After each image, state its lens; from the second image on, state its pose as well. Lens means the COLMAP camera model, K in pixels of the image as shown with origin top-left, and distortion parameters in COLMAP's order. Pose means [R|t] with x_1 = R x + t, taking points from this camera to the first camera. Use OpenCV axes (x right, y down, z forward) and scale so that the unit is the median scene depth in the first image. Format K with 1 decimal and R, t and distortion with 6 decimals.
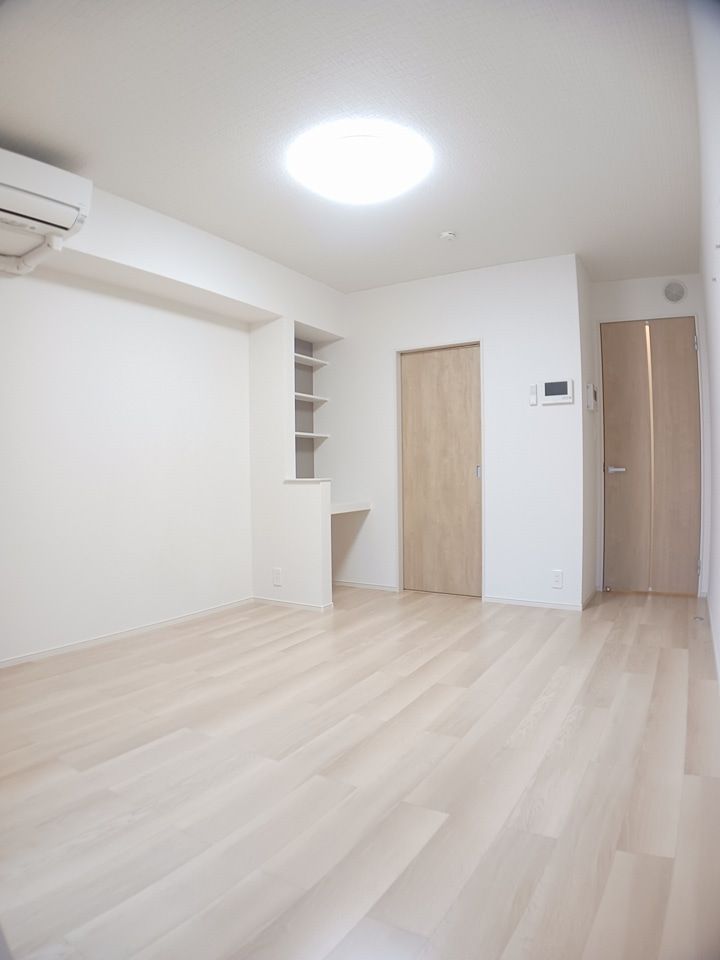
lens RADIAL K [[579.9, 0, 360.0], [0, 579.9, 480.0], [0, 0, 1]] dist [-0.007263, -0.000368]
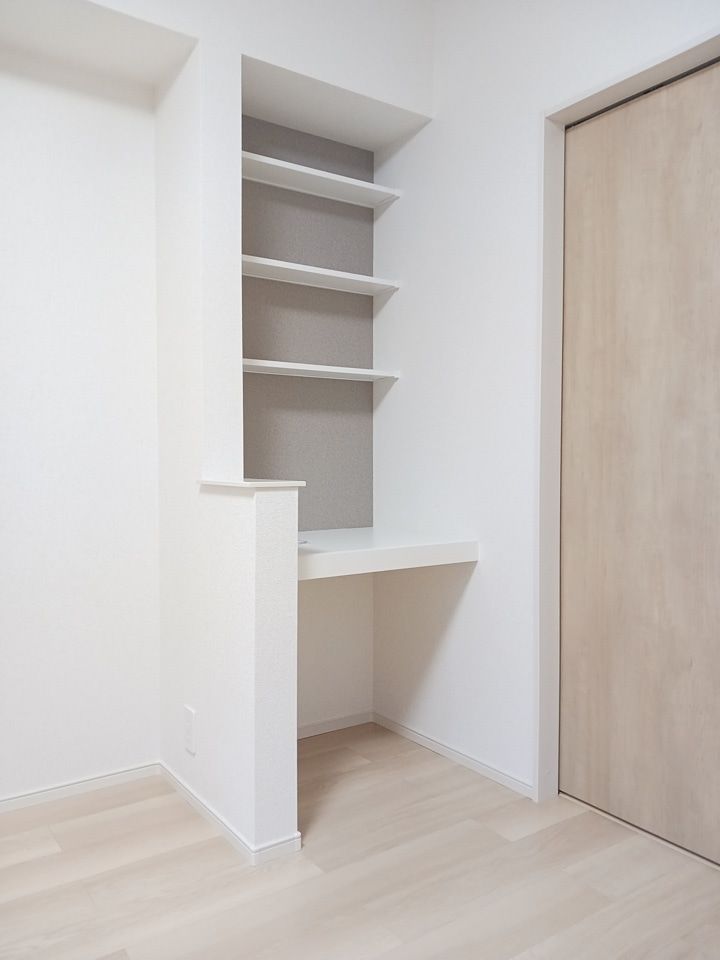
lens RADIAL K [[785.1, 0, 360.0], [0, 785.1, 480.0], [0, 0, 1]] dist [0.076830, -0.003152]
pose [[0.909937, 0.022466, -0.414138, 0.167466], [-0.012633, 0.999570, 0.026466, -0.016450], [0.414555, -0.018851, 0.909829, 0.524510]]
